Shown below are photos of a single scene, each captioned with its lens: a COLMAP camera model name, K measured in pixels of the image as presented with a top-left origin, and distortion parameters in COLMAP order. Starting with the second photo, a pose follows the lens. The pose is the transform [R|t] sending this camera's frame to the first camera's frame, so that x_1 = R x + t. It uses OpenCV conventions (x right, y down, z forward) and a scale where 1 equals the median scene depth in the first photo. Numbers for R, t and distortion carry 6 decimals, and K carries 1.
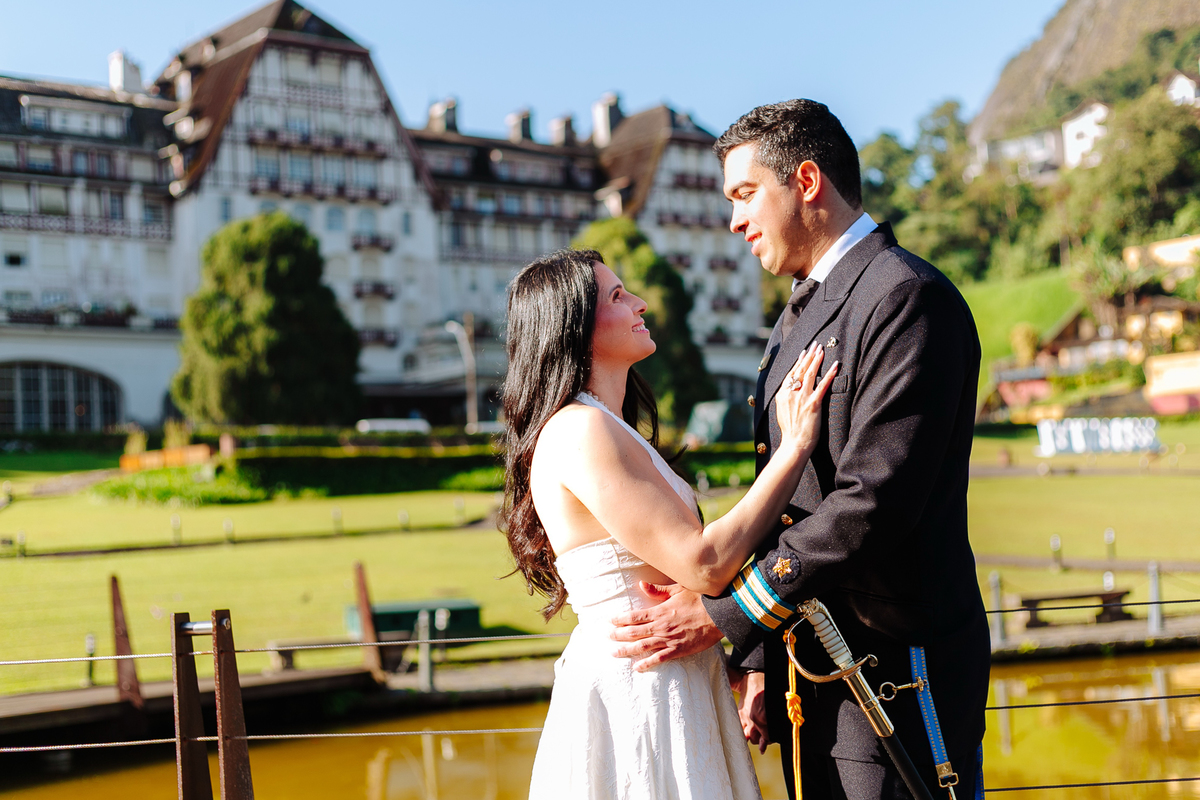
lens RADIAL K [[1760.9, 0, 592.8], [0, 1760.9, 383.5], [0, 0, 1]] dist [0.028616, -0.039999]
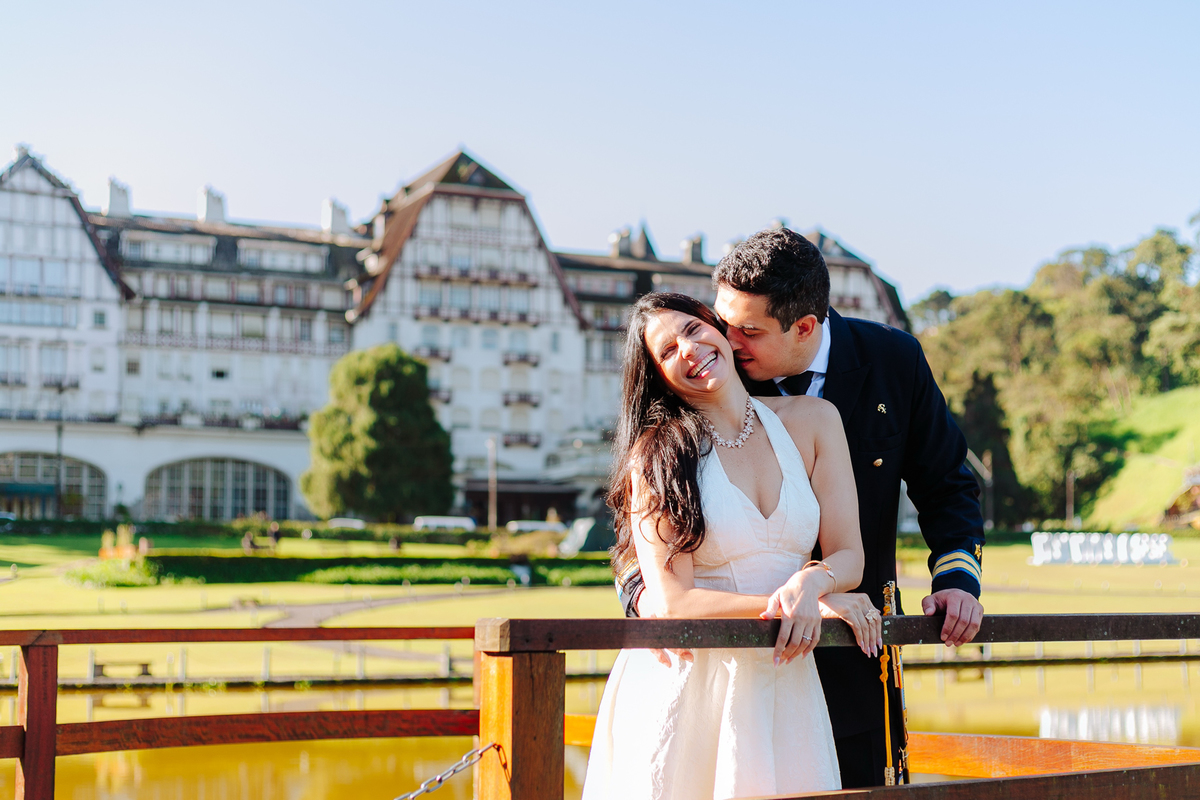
lens RADIAL K [[1760.9, 0, 592.8], [0, 1760.9, 383.5], [0, 0, 1]] dist [0.028616, -0.039999]
pose [[0.972395, 0.015177, -0.232845, 0.203244], [-0.024169, 0.999066, -0.035812, -0.023061], [0.232084, 0.040451, 0.971854, -0.140369]]
